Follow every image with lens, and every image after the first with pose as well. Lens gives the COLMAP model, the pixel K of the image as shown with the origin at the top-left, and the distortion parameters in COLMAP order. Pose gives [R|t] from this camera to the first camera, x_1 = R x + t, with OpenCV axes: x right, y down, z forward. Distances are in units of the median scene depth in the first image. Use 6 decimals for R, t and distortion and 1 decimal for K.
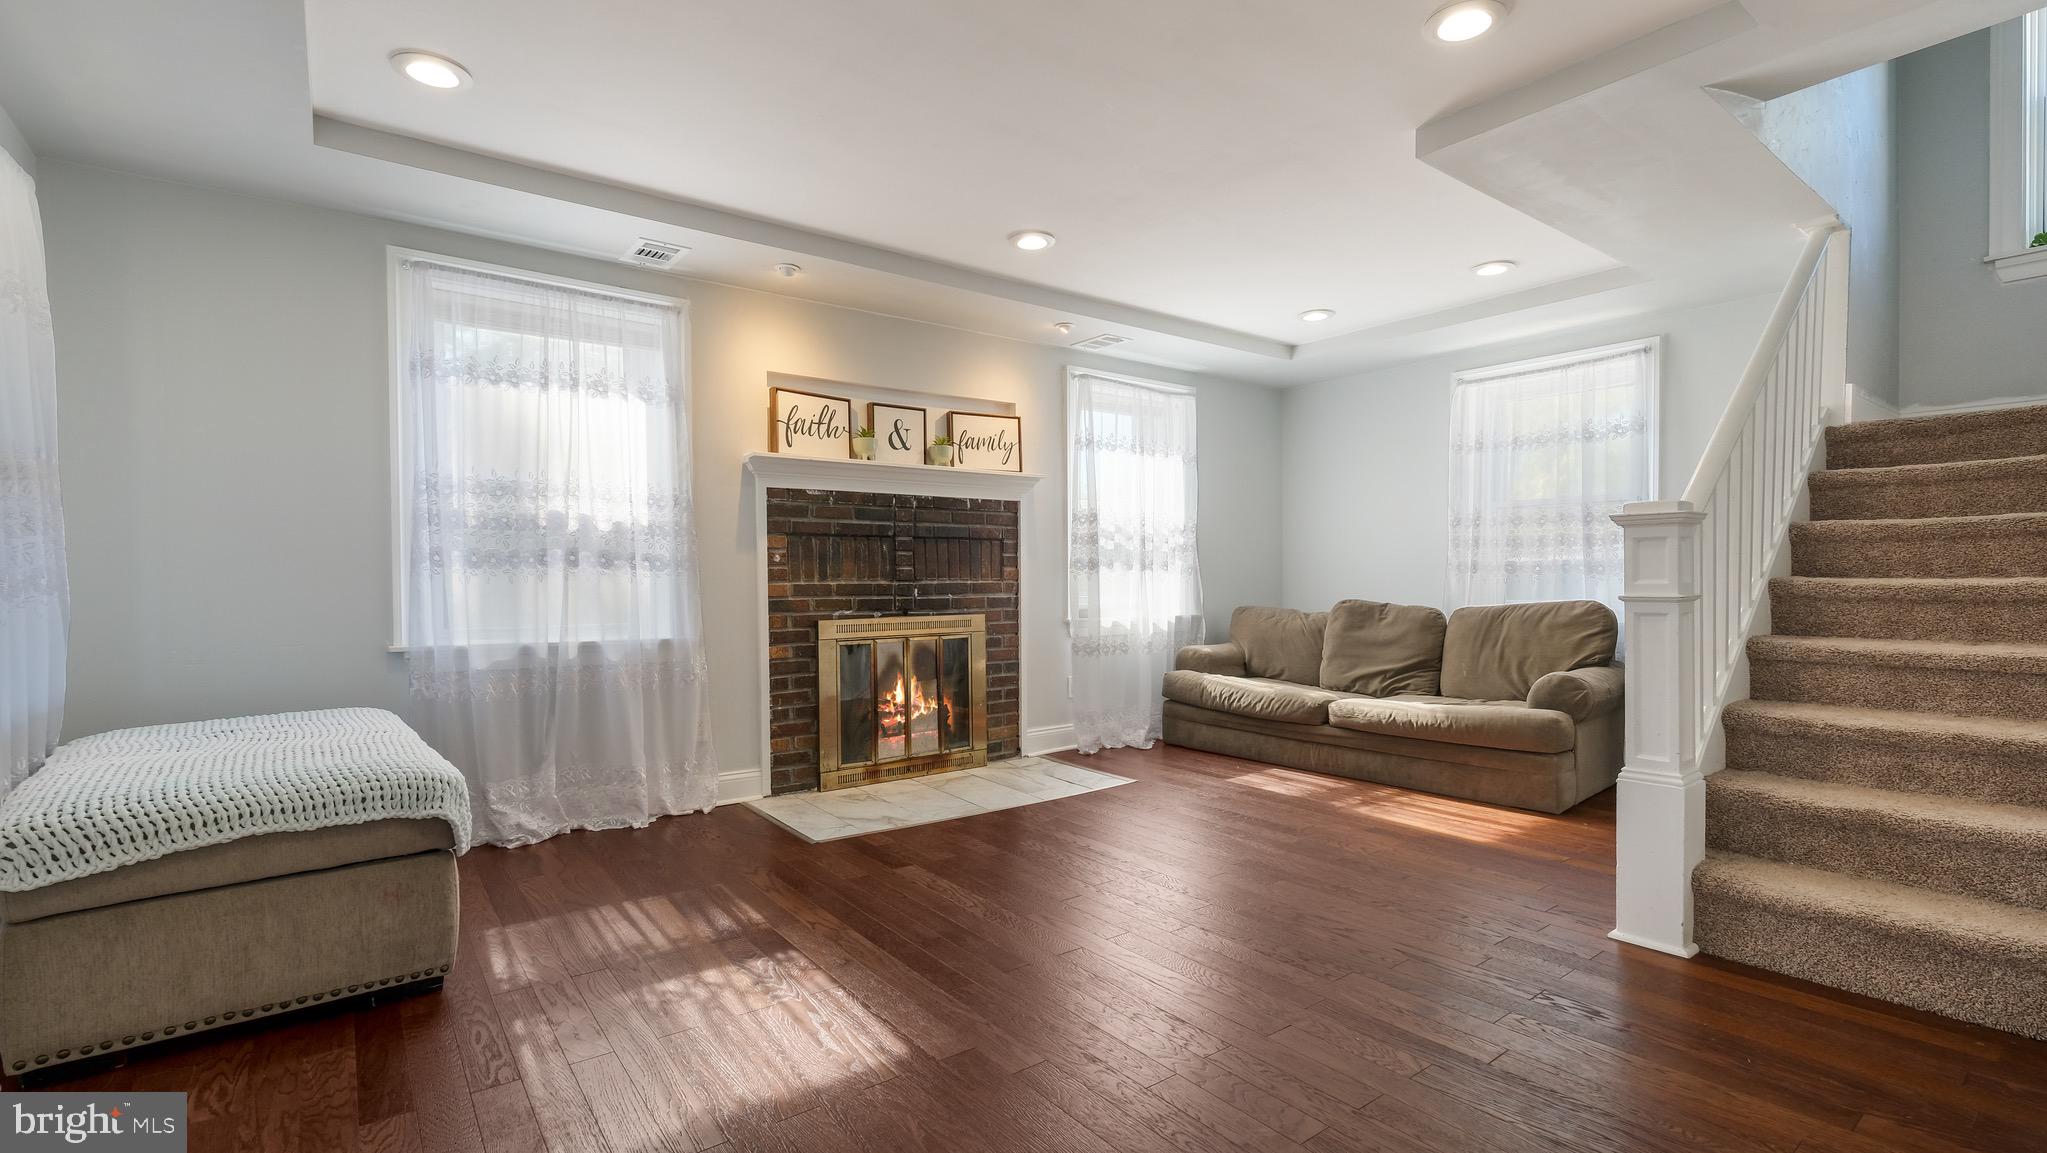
lens RADIAL K [[890.2, 0, 1023.5], [0, 890.2, 576.5], [0, 0, 1]] dist [0.004042, 0.000355]
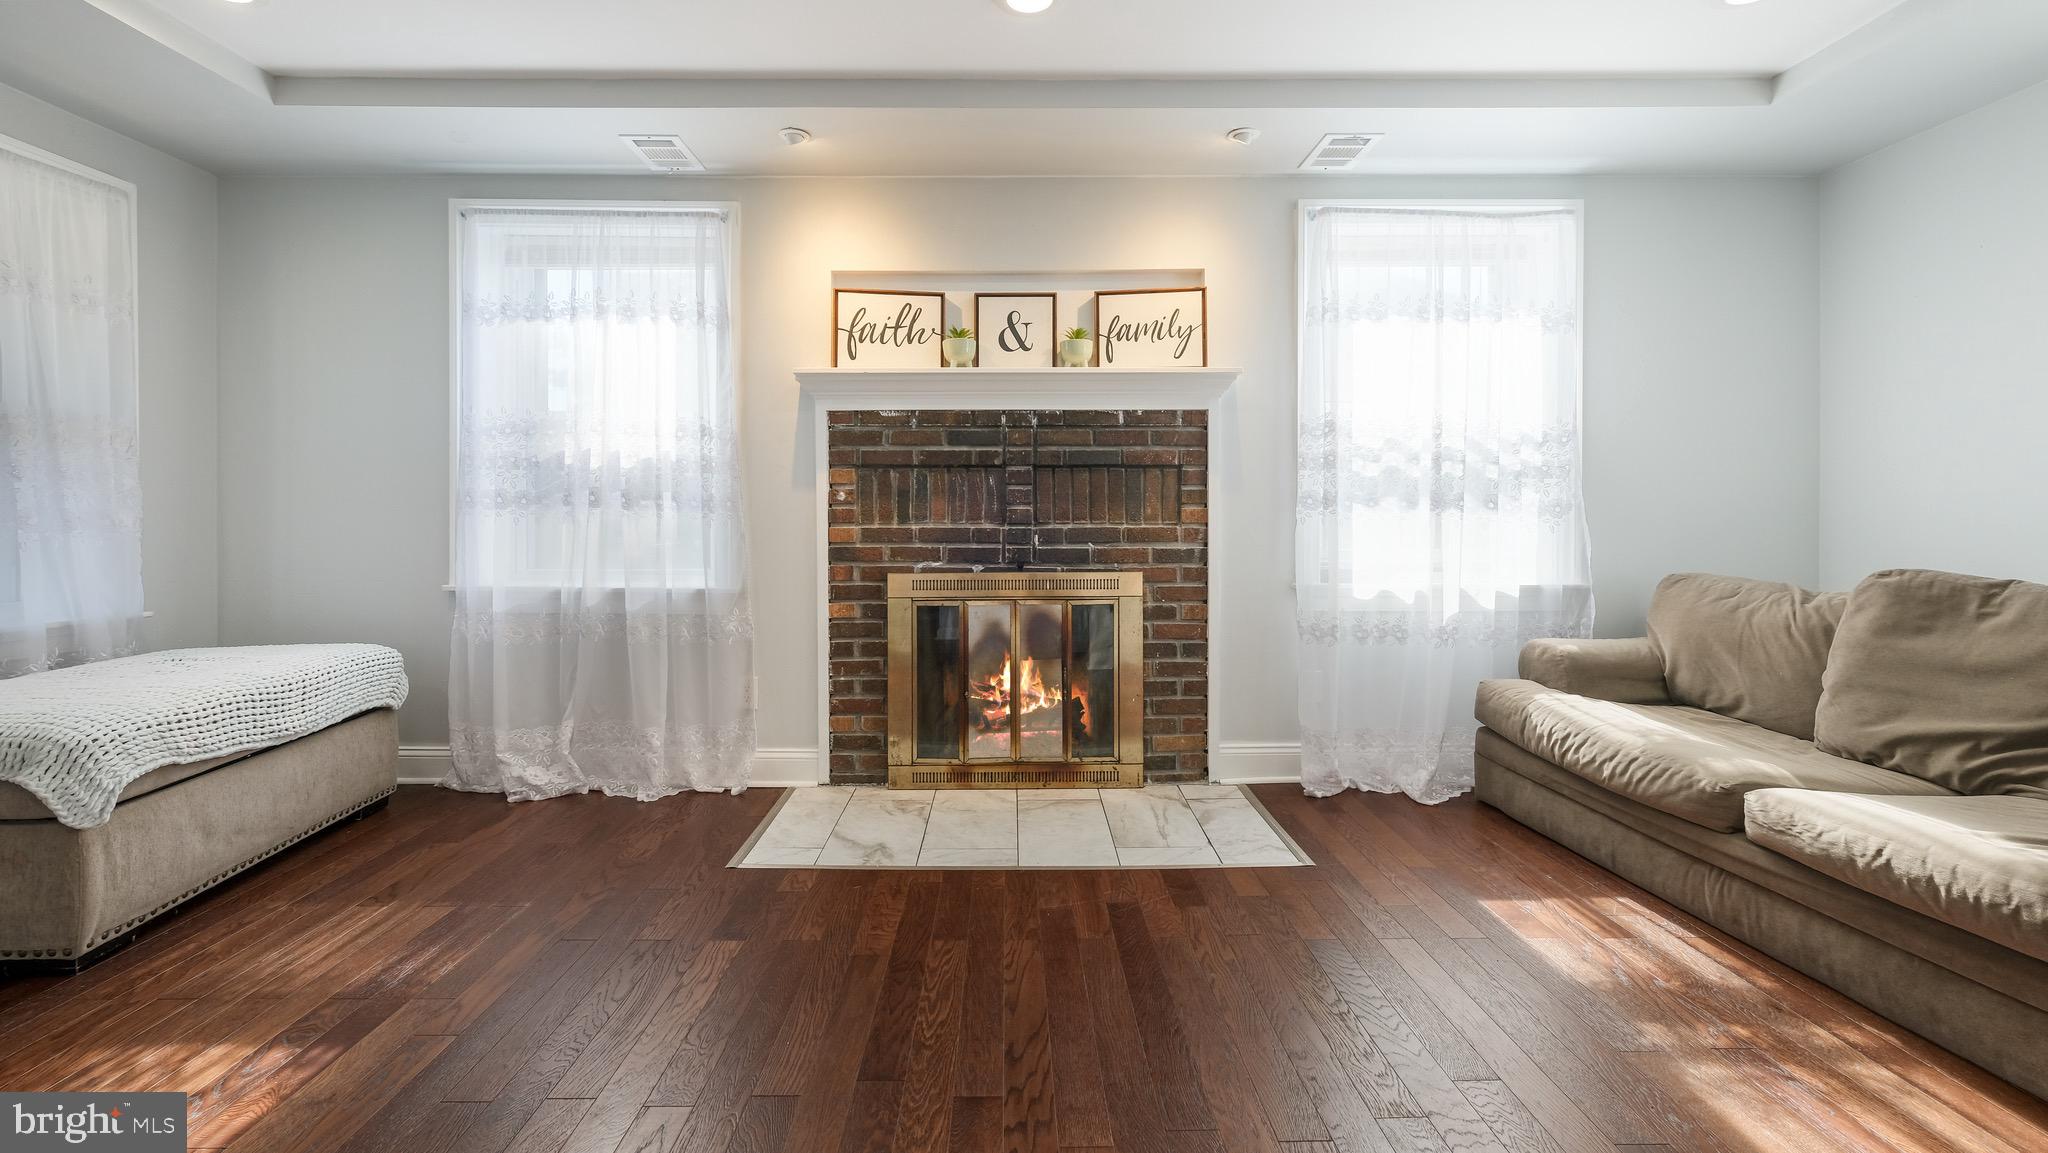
lens RADIAL K [[900.0, 0, 1025.9], [0, 900.0, 510.2], [0, 0, 1]] dist [0.008319, 0.000079]
pose [[0.808342, -0.001300, -0.588712, 0.325694], [-0.002369, 0.999982, -0.005461, -0.003061], [0.588709, 0.005809, 0.808324, 0.396109]]
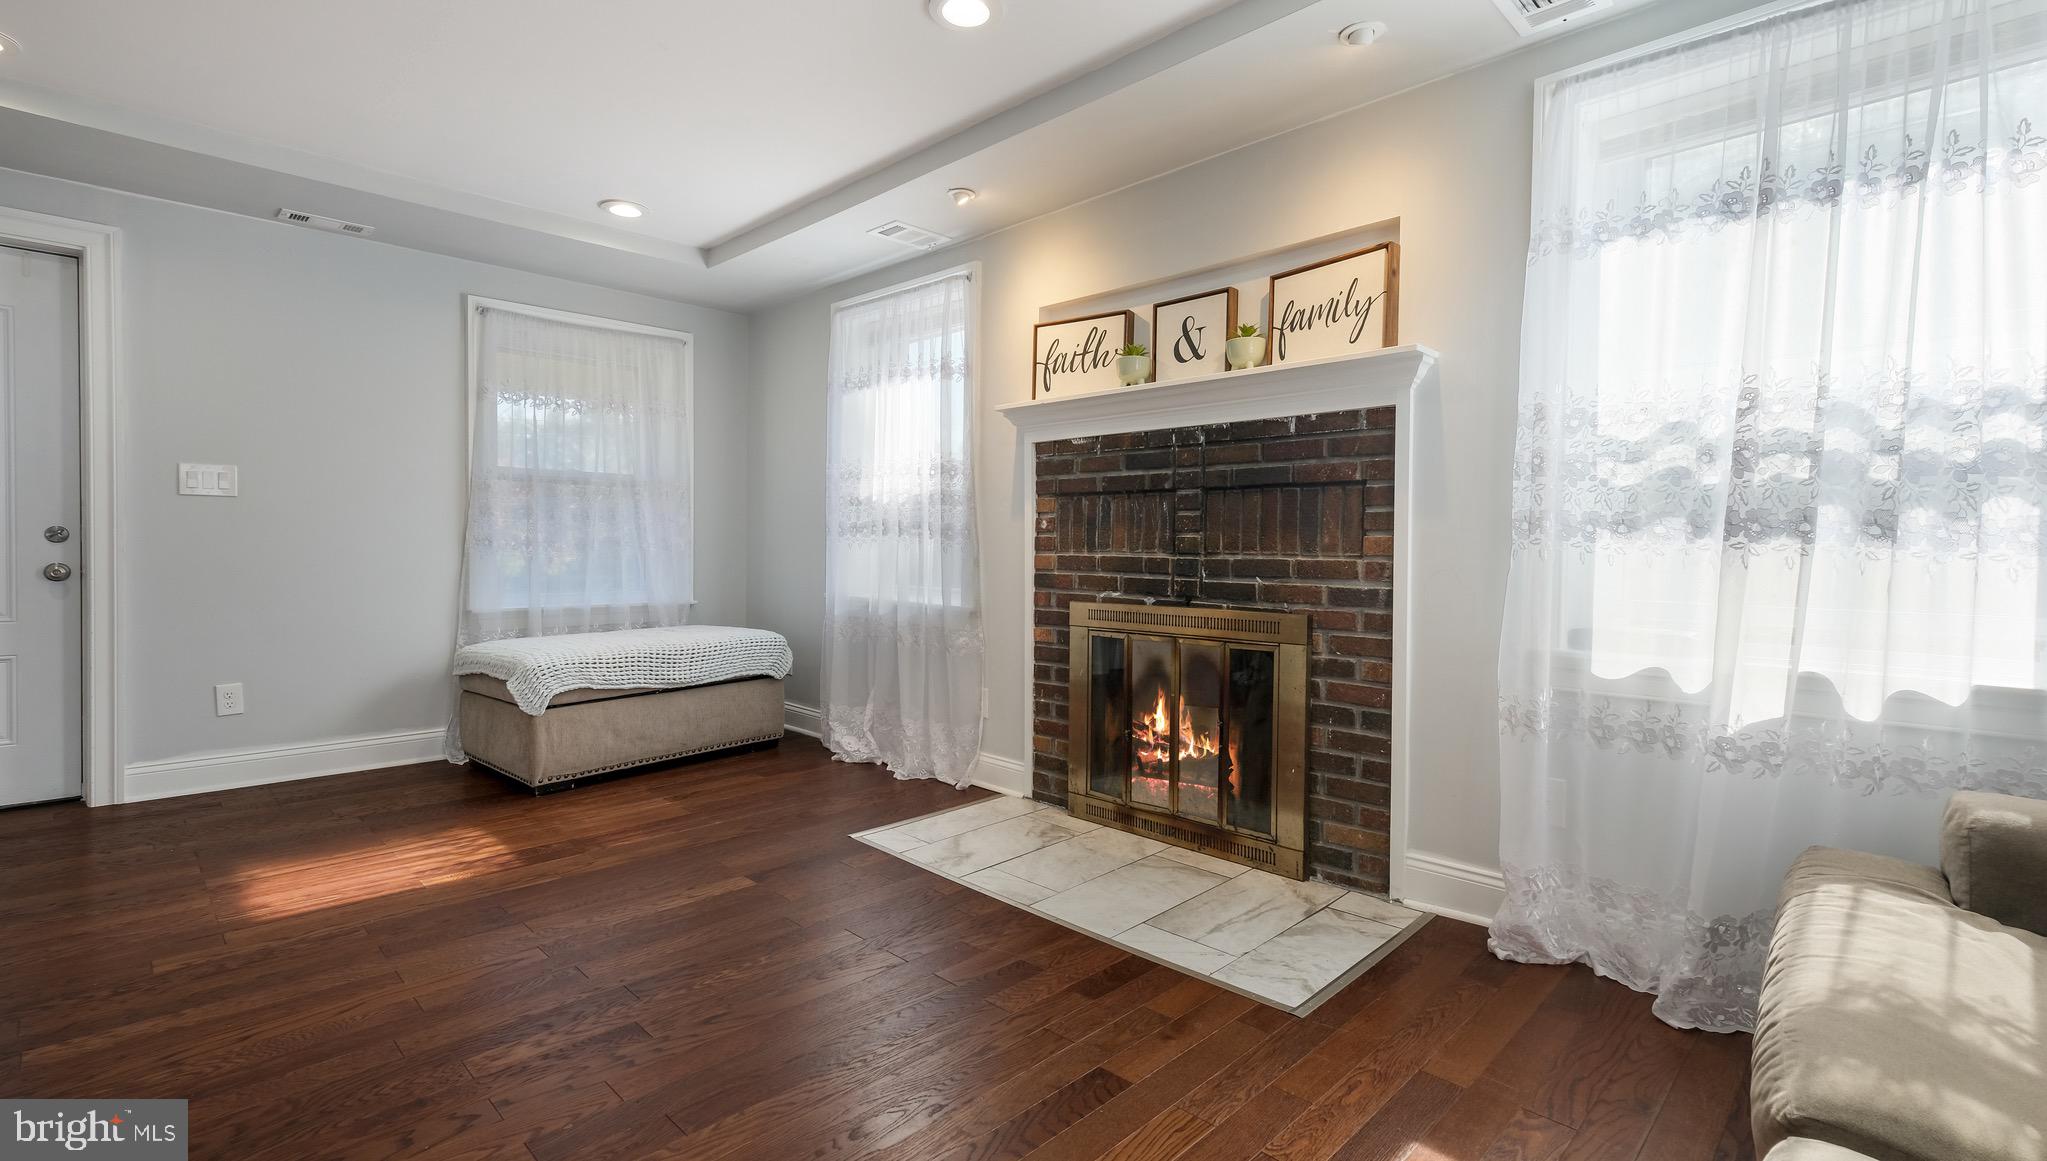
lens RADIAL K [[942.0, 0, 1024.9], [0, 942.0, 550.0], [0, 0, 1]] dist [0.019099, 0.000054]
pose [[0.139535, 0.013663, -0.990123, 0.570379], [-0.005971, 0.999898, 0.012956, -0.007032], [0.990199, 0.004104, 0.139603, 0.793204]]
